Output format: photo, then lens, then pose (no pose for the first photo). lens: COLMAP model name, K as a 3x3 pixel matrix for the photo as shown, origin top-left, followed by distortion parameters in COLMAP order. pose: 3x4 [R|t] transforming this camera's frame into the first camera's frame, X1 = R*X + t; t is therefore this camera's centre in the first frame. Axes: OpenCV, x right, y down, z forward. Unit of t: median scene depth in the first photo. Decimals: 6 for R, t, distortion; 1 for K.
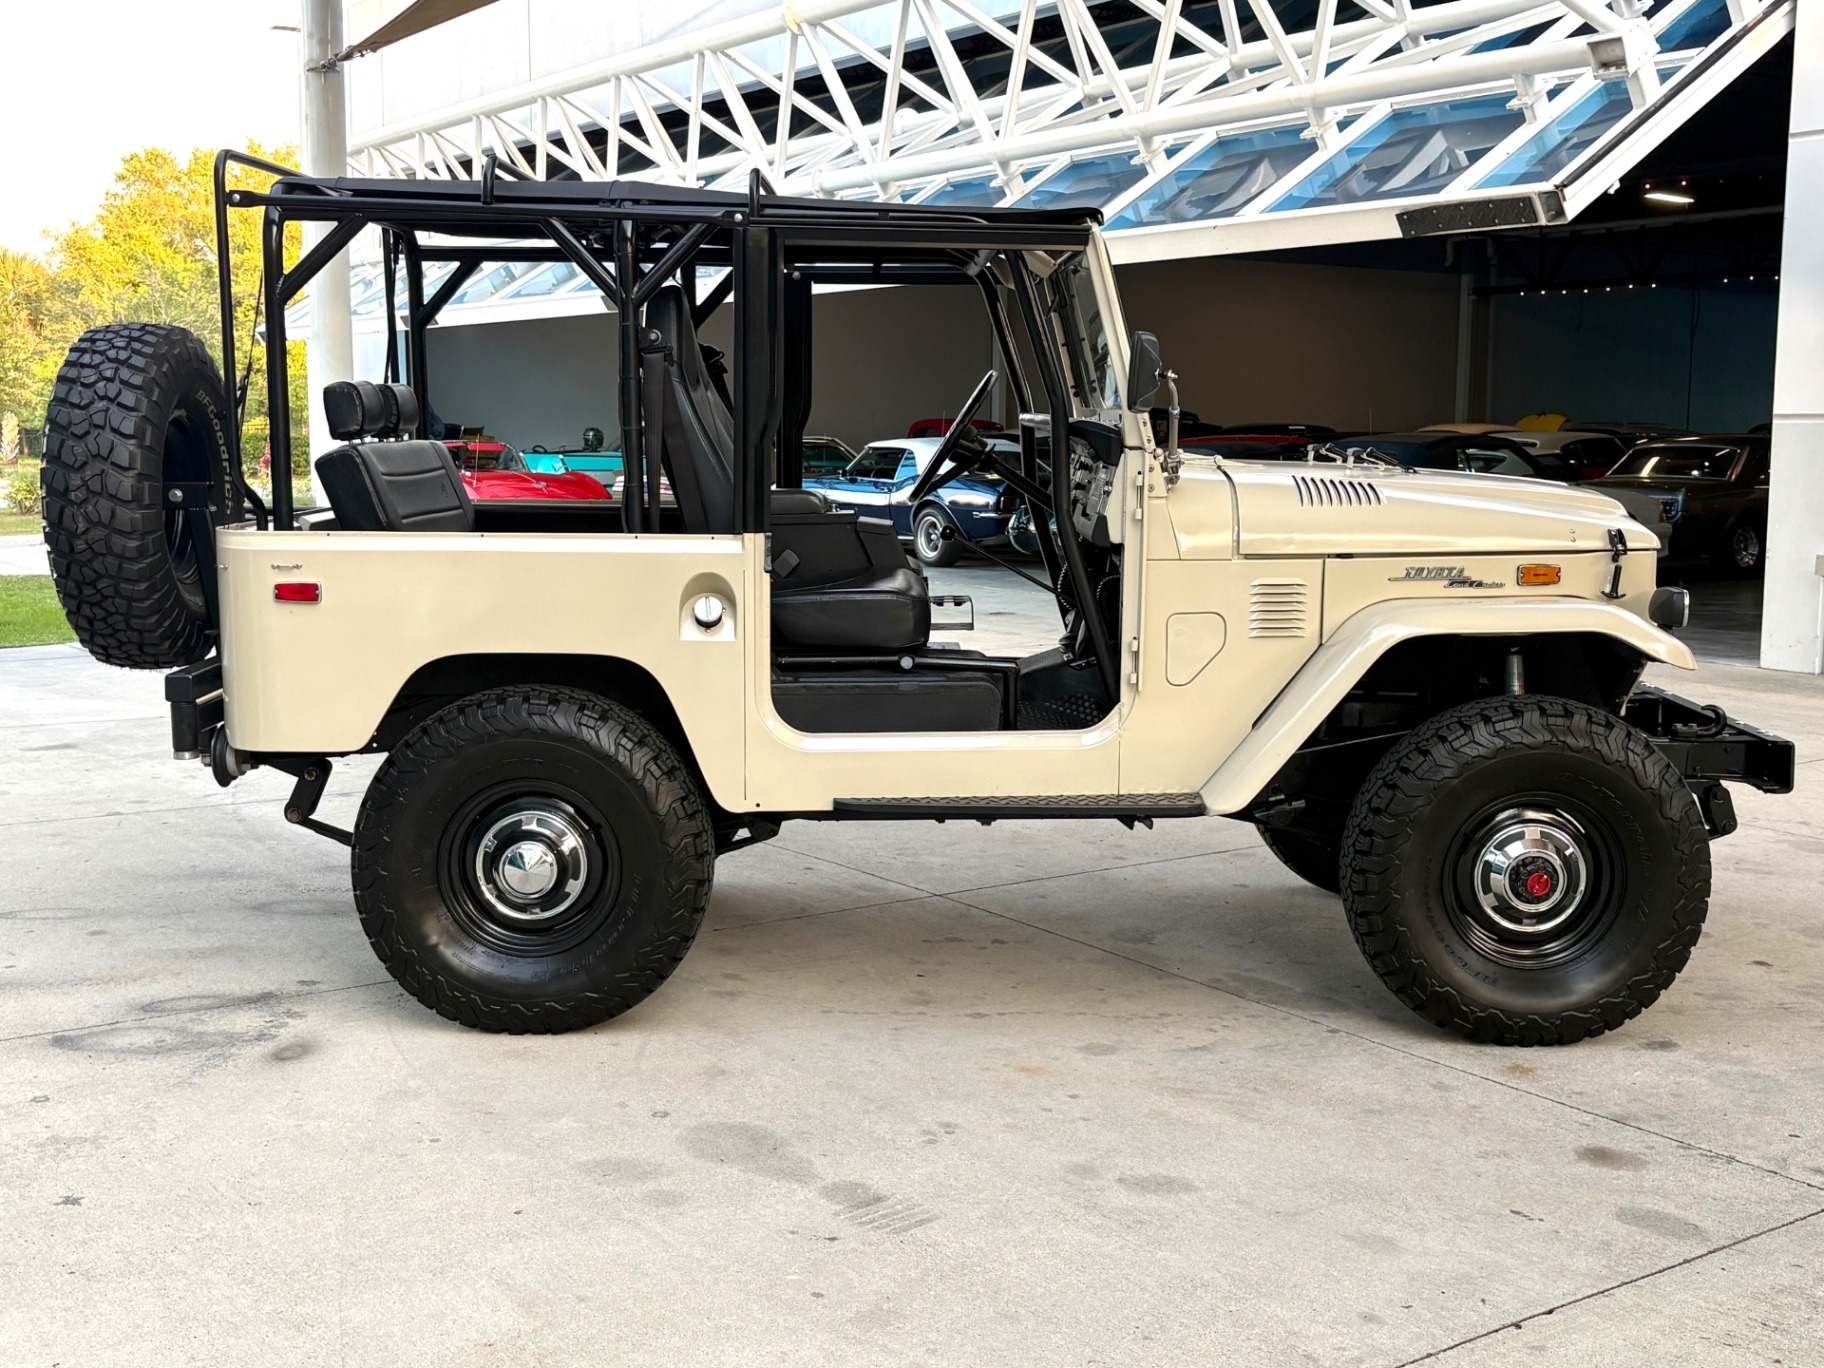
lens RADIAL K [[2093.7, 0, 912.0], [0, 2093.7, 684.0], [0, 0, 1]] dist [-0.018121, 0.009816]
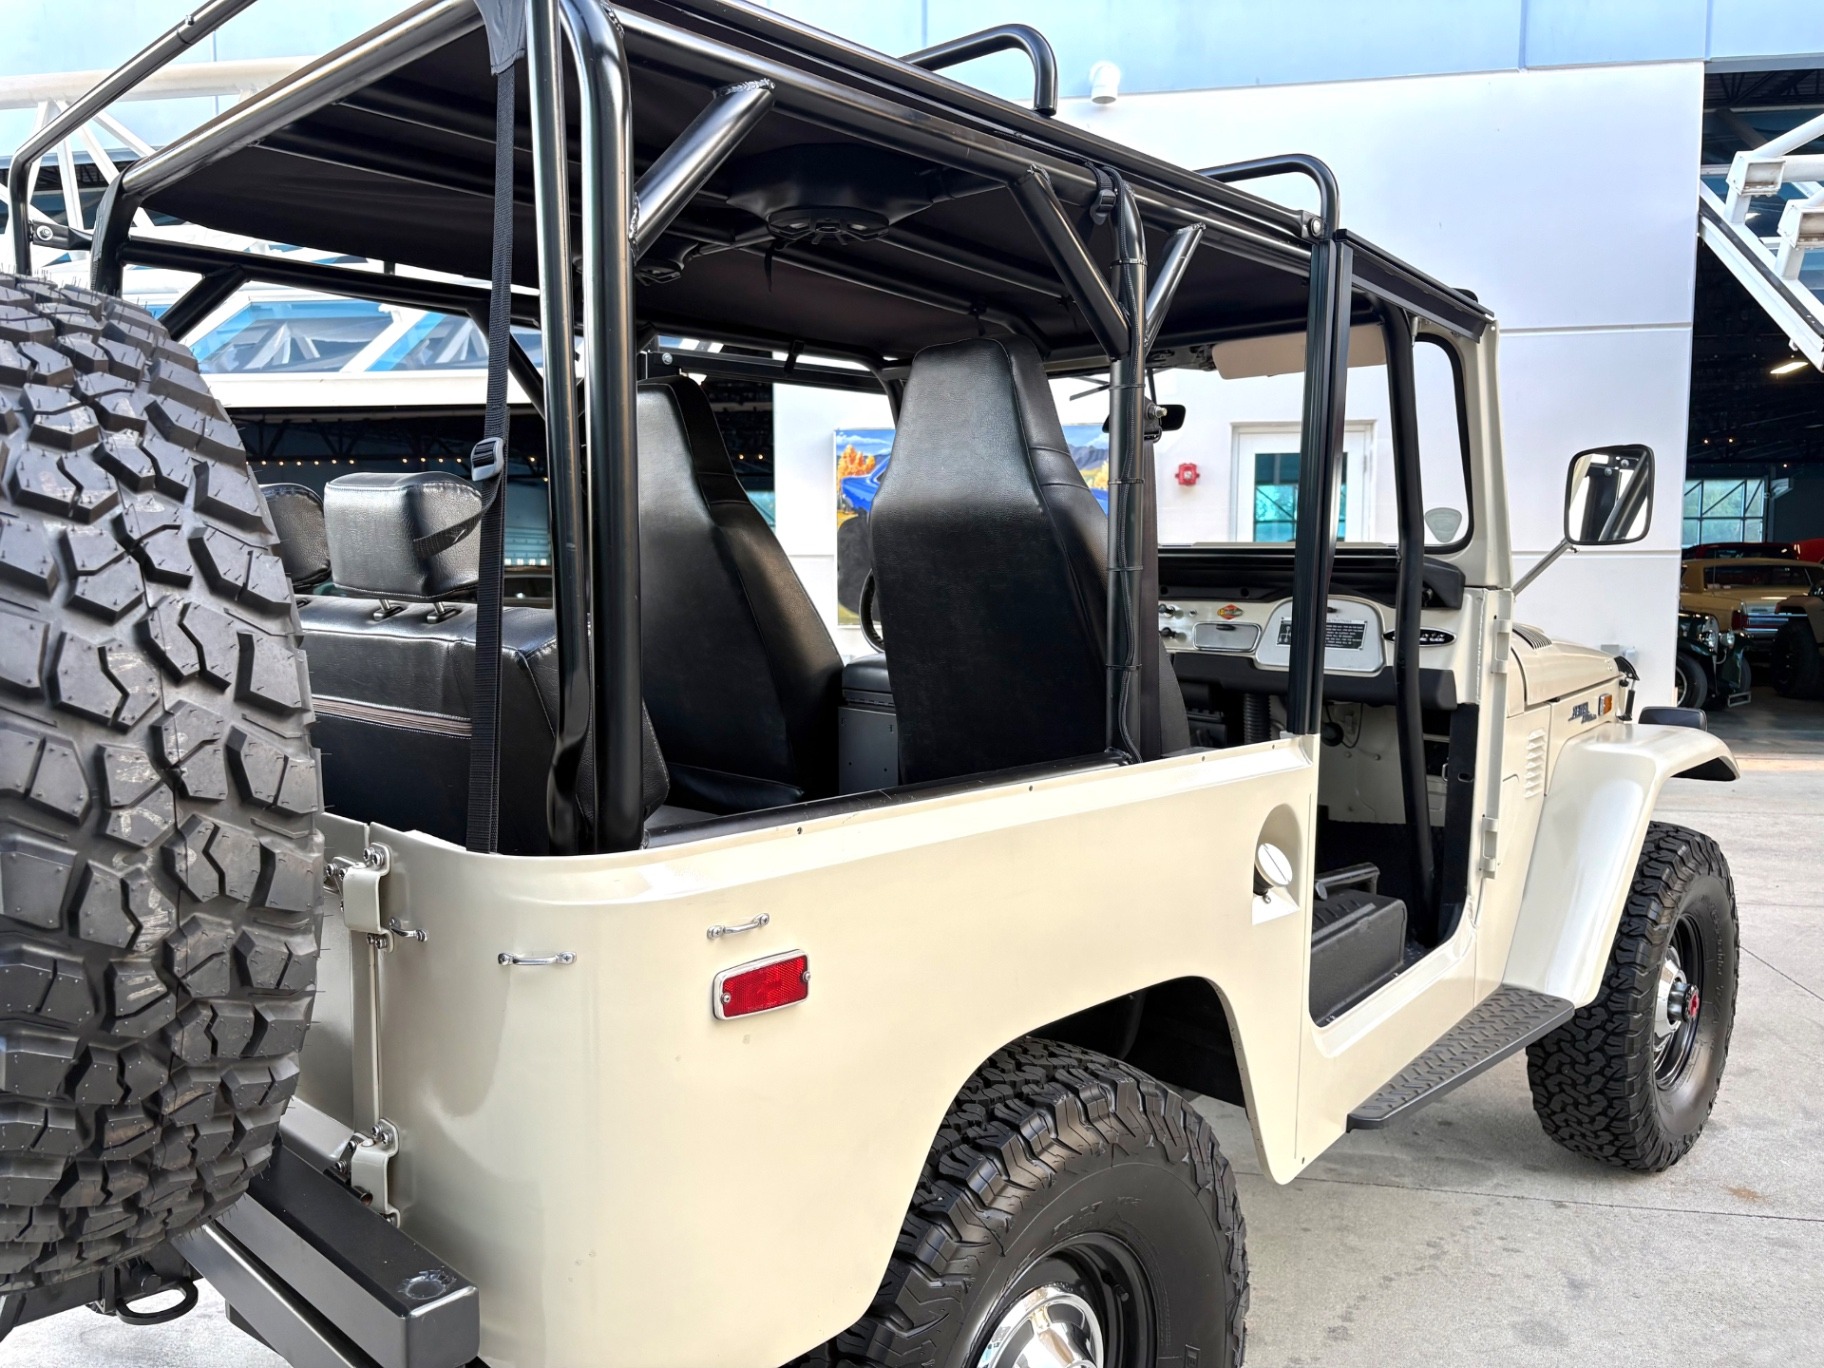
lens RADIAL K [[1394.1, 0, 913.0], [0, 1394.1, 671.2], [0, 0, 1]] dist [0.057779, -0.064824]
pose [[0.688998, -0.057658, 0.722466, -0.460070], [0.091438, 0.995781, -0.007732, -0.098228], [-0.718972, 0.071388, 0.691363, 0.779771]]
